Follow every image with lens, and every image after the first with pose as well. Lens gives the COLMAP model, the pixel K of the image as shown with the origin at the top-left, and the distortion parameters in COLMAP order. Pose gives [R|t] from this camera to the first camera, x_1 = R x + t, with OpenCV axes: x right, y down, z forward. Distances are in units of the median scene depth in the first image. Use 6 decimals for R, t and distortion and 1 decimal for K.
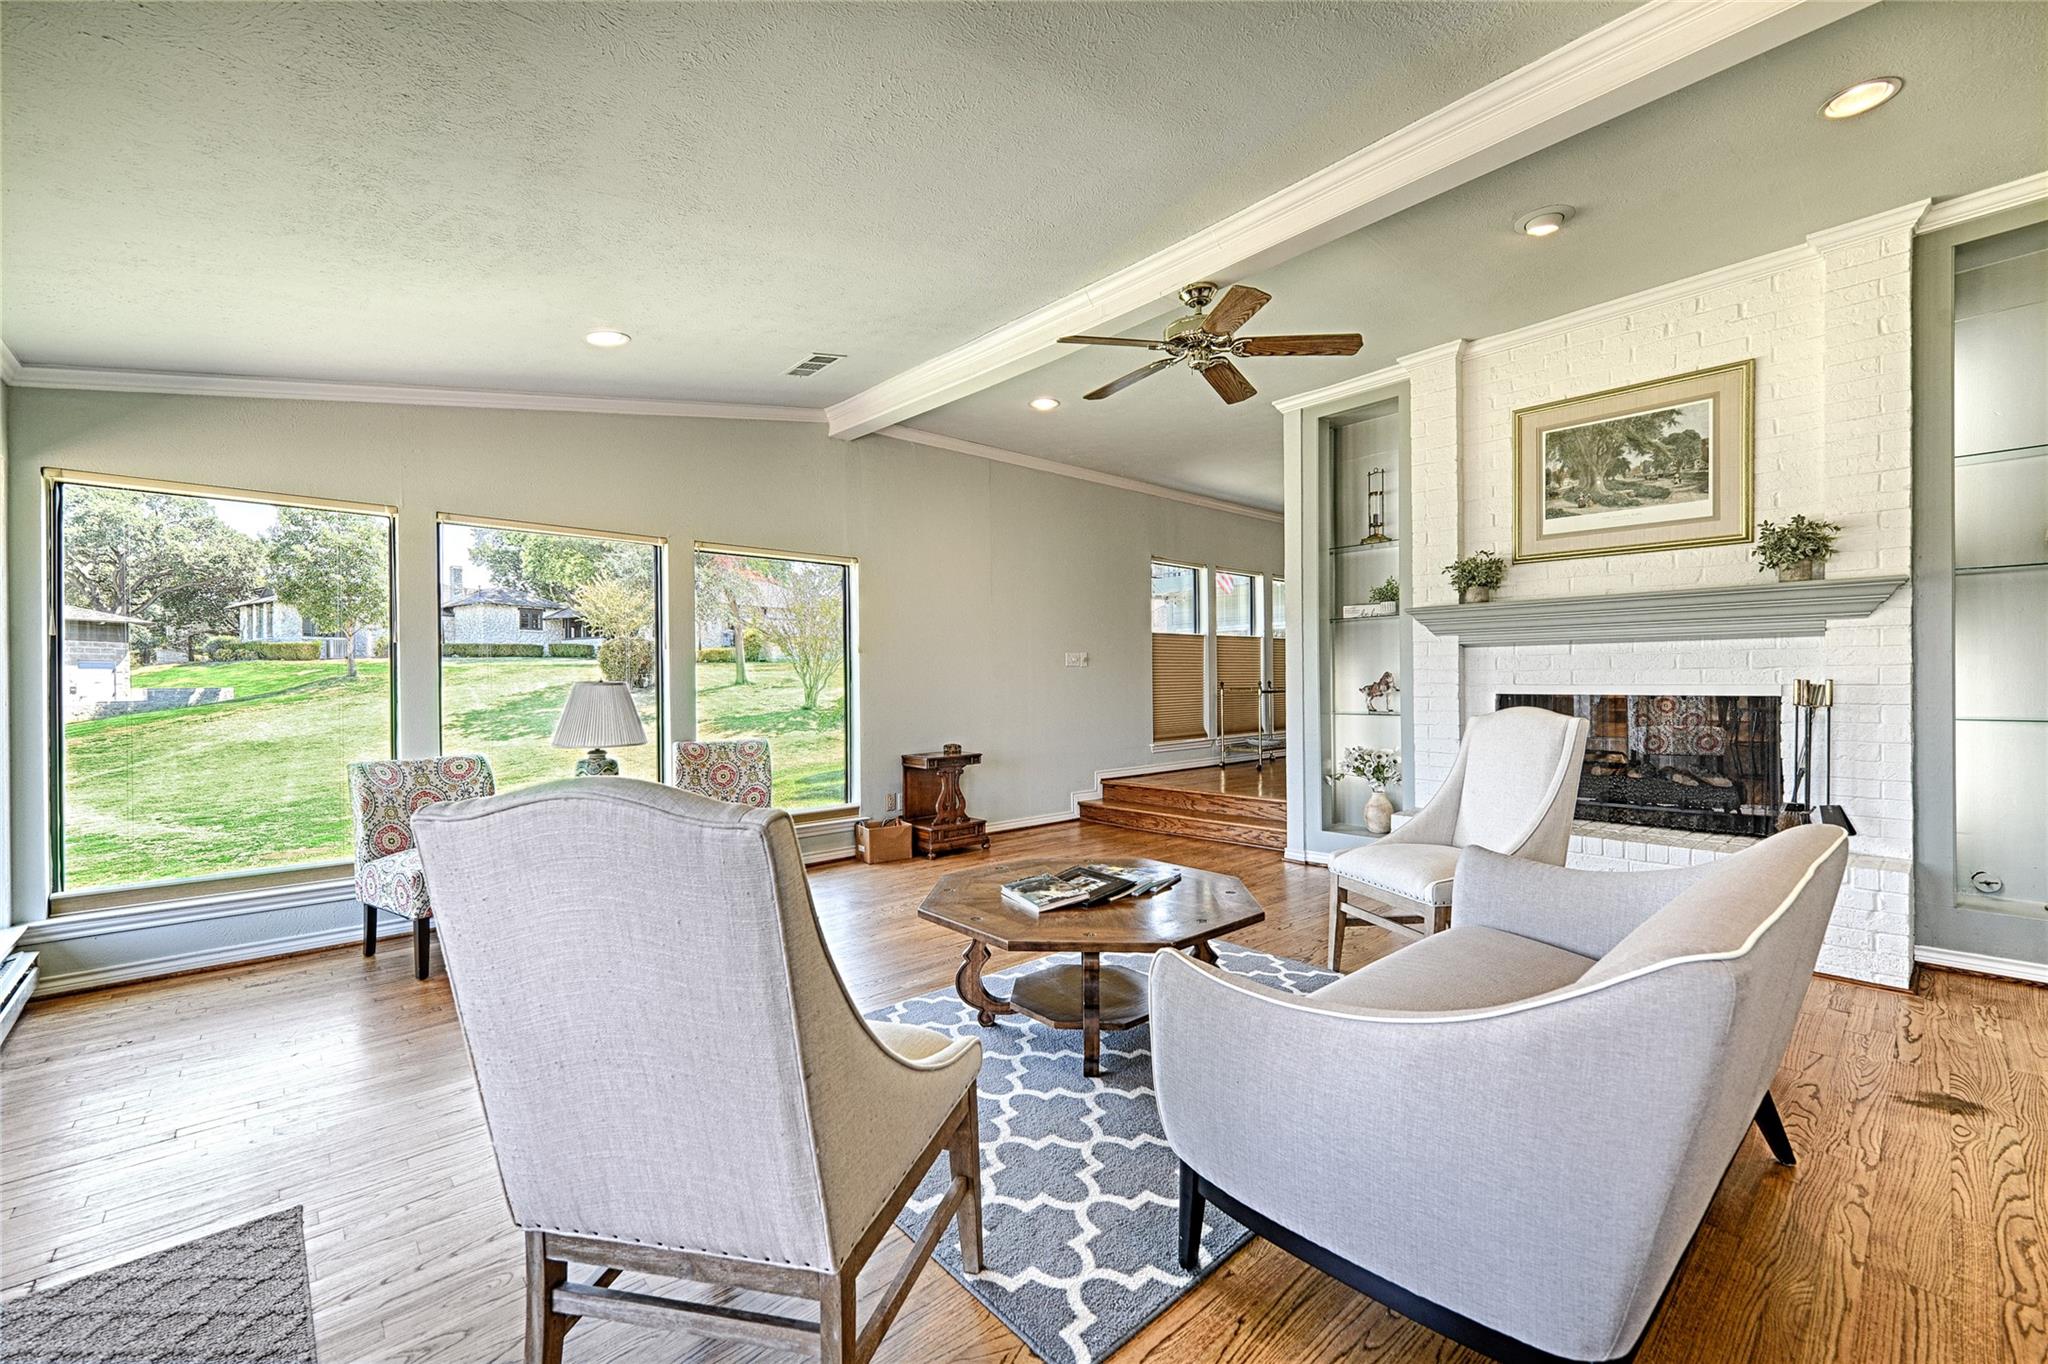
lens RADIAL K [[840.6, 0, 1028.8], [0, 840.6, 680.0], [0, 0, 1]] dist [0.012950, 0.000091]
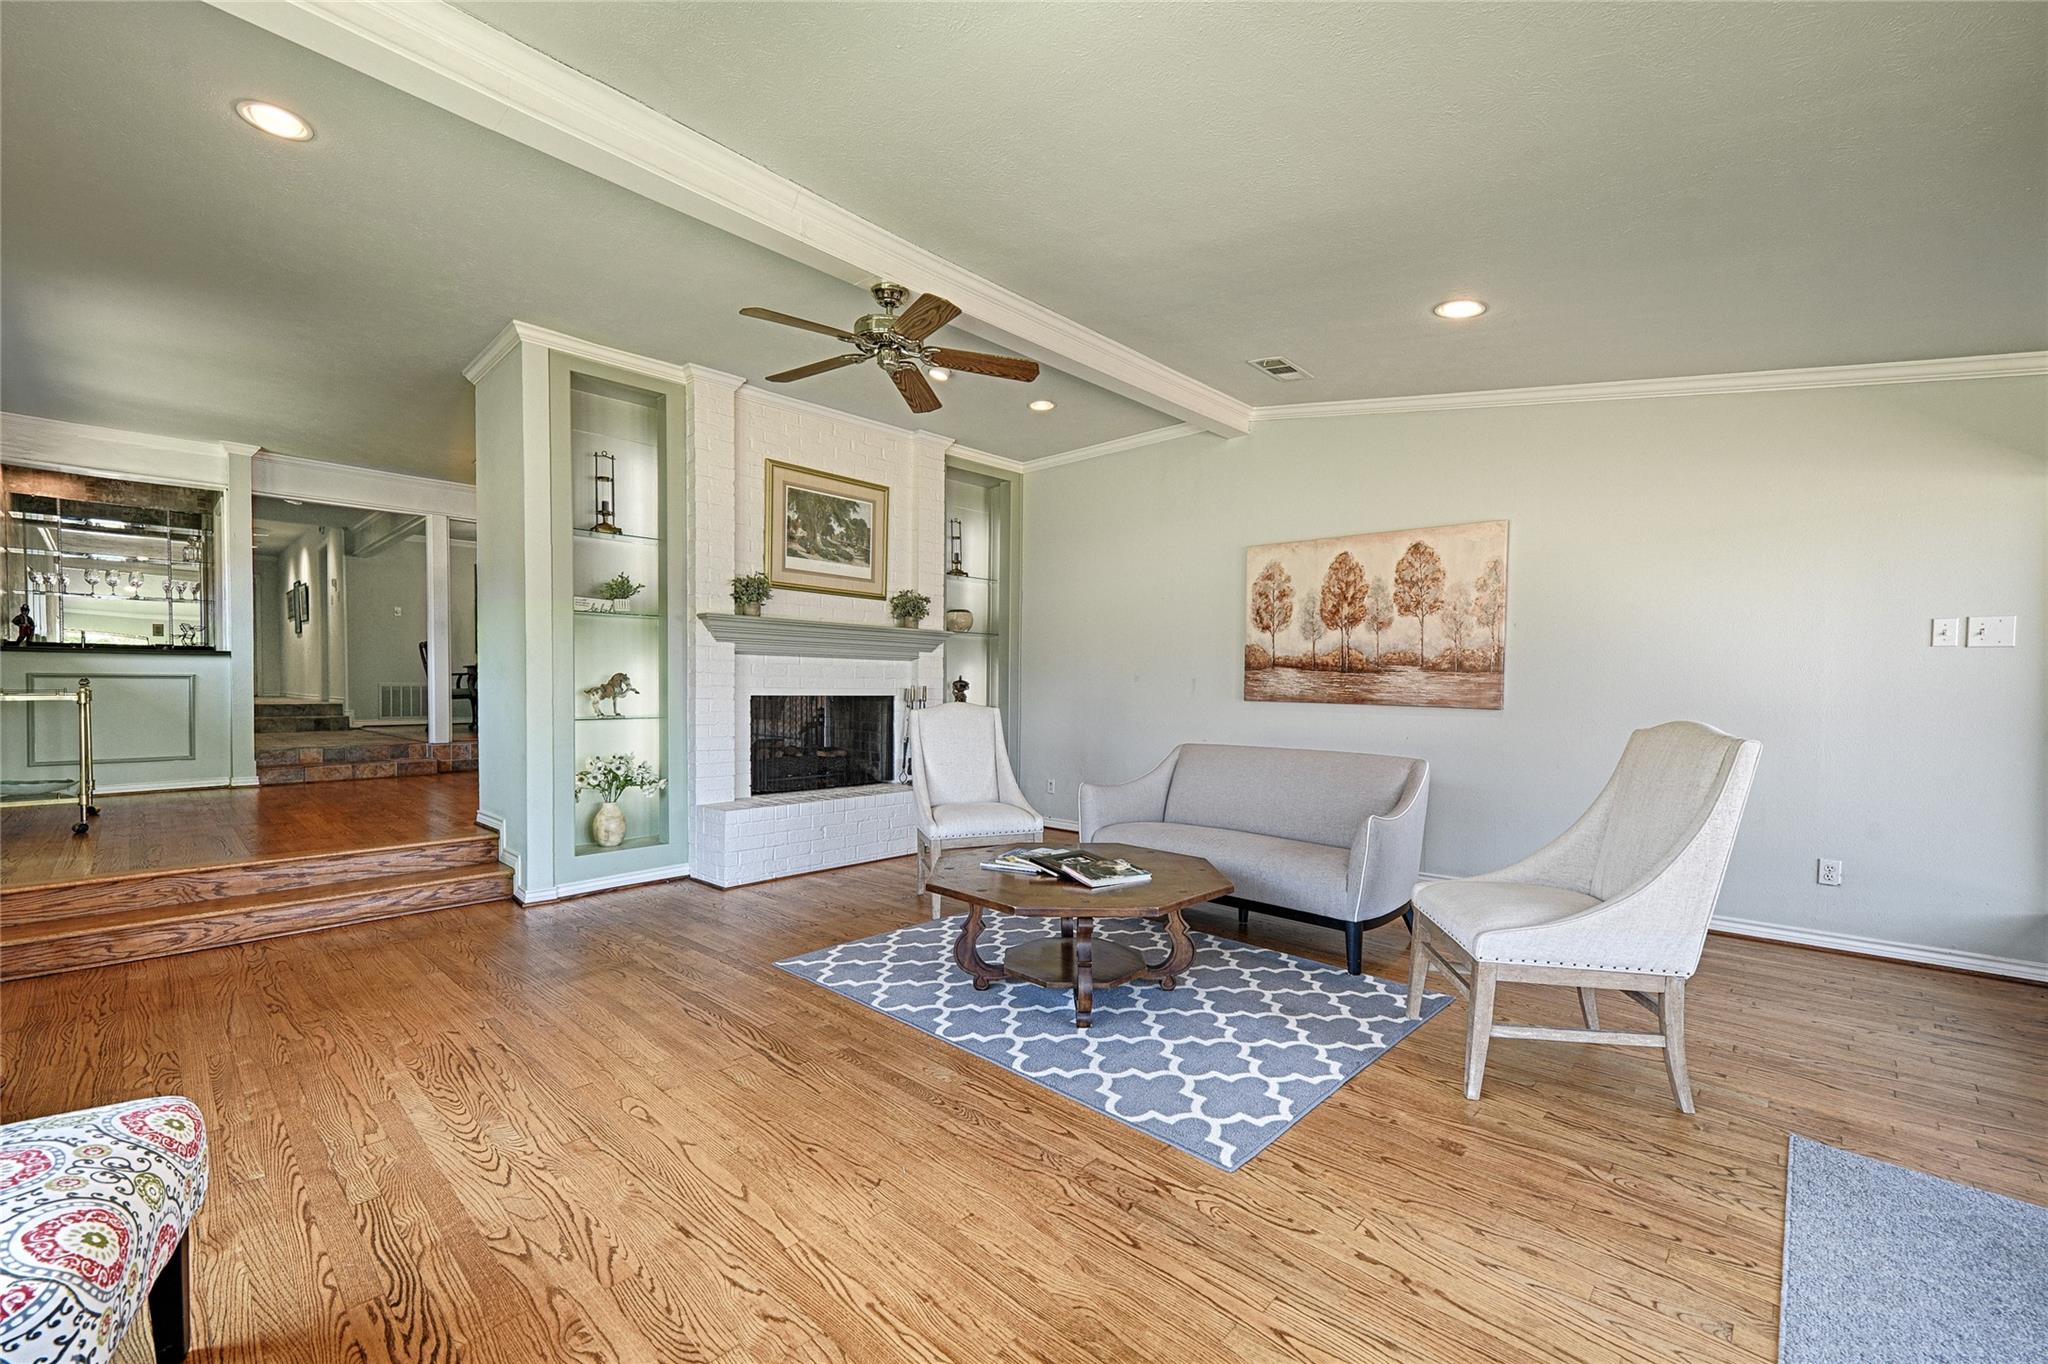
lens RADIAL K [[840.6, 0, 1026.9], [0, 840.6, 698.8], [0, 0, 1]] dist [0.012950, 0.000091]
pose [[-0.090663, -0.002829, 0.995878, -0.717642], [-0.005039, 0.999984, 0.002382, 0.018772], [-0.995869, -0.004802, -0.090676, 0.817276]]
